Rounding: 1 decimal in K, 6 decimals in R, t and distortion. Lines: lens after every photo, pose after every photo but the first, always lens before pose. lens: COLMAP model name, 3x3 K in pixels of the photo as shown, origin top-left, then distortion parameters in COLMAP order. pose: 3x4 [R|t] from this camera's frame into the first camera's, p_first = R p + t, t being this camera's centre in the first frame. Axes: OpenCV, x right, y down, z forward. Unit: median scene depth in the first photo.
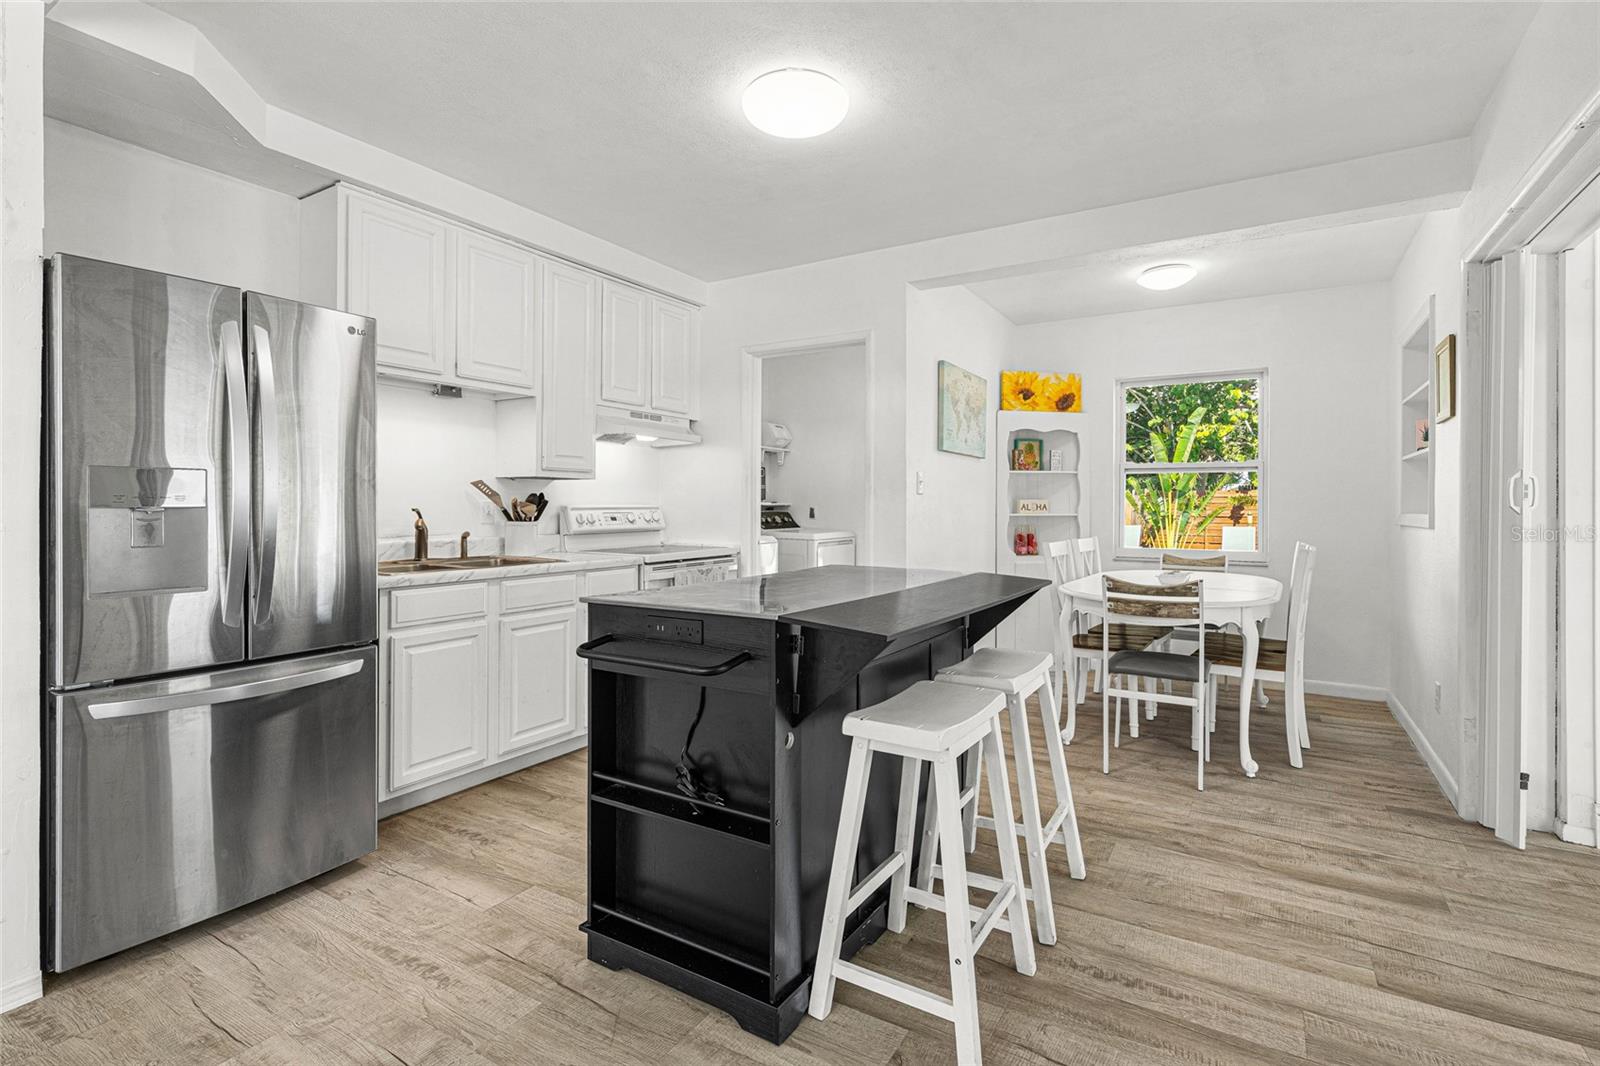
lens RADIAL K [[754.5, 0, 794.6], [0, 754.5, 505.4], [0, 0, 1]] dist [0.001637, 0.000980]
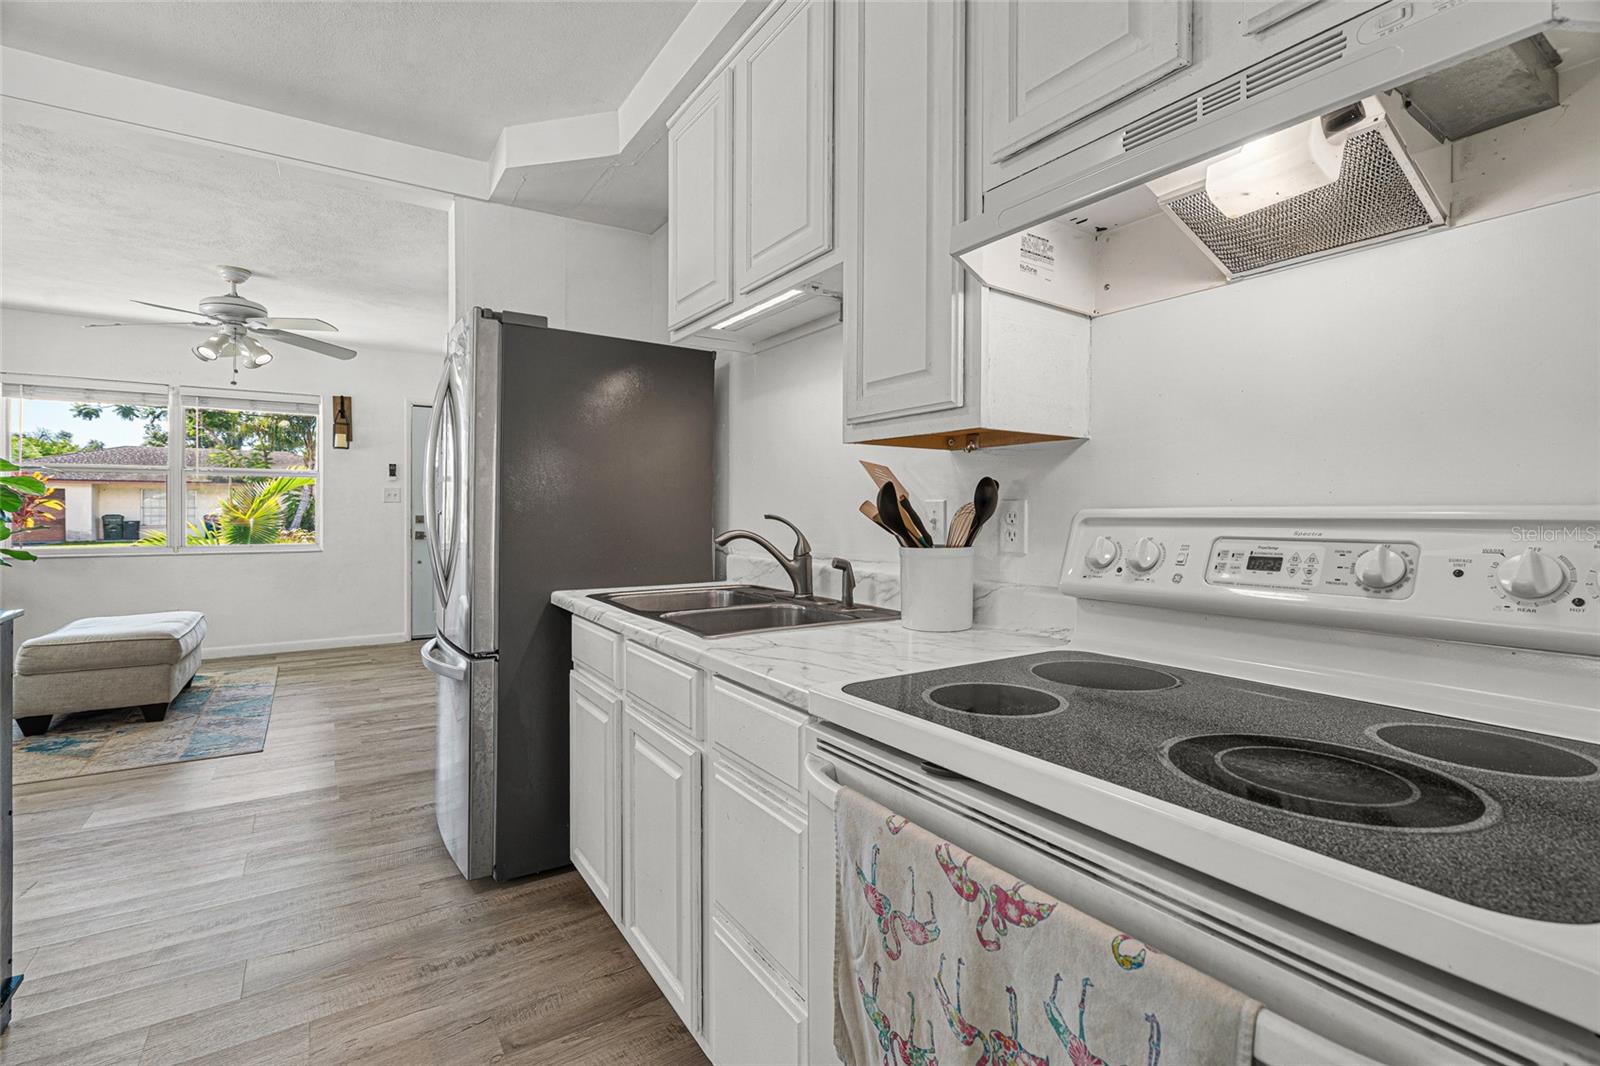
lens RADIAL K [[727.5, 0, 791.7], [0, 727.5, 504.8], [0, 0, 1]] dist [-0.000892, 0.000002]
pose [[-0.429314, -0.011658, -0.903080, 0.062889], [-0.005077, 0.999932, -0.010495, 0.002428], [0.903141, 0.000080, -0.429344, 1.277073]]
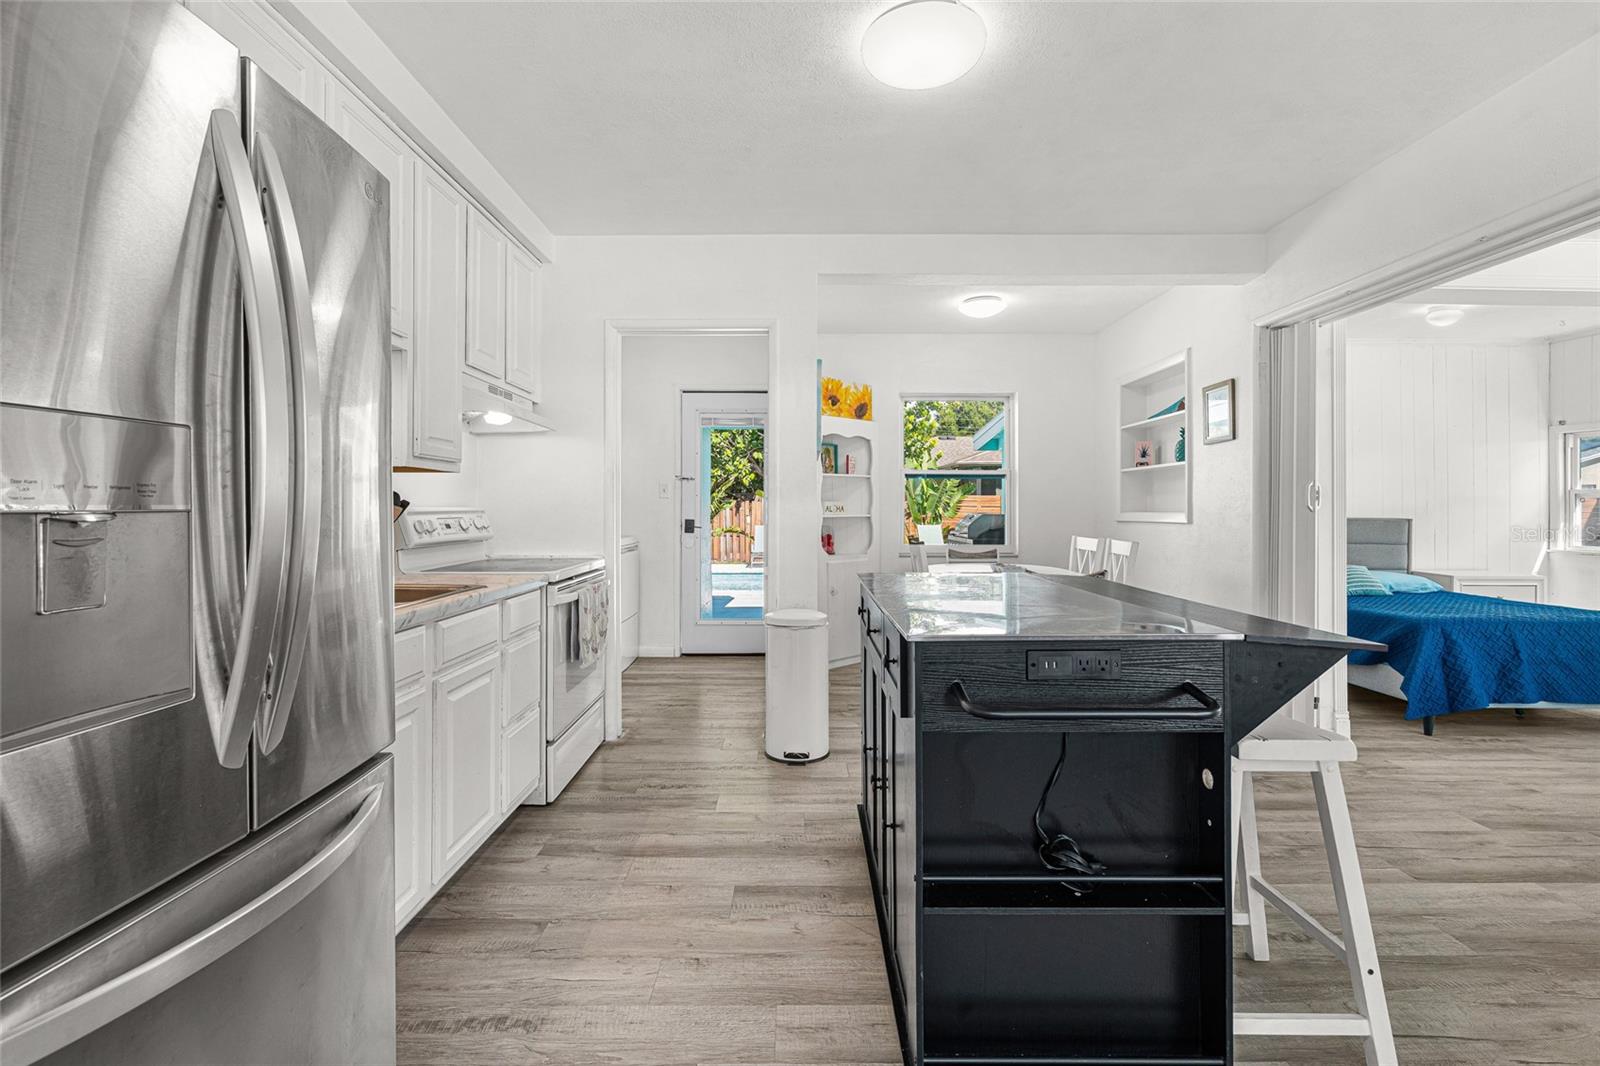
lens RADIAL K [[727.5, 0, 791.7], [0, 727.5, 504.8], [0, 0, 1]] dist [-0.000892, 0.000002]
pose [[0.854313, -0.001079, 0.519758, -0.427991], [0.003267, 0.999989, -0.003295, 0.000392], [-0.519748, 0.004513, 0.854307, 0.274047]]
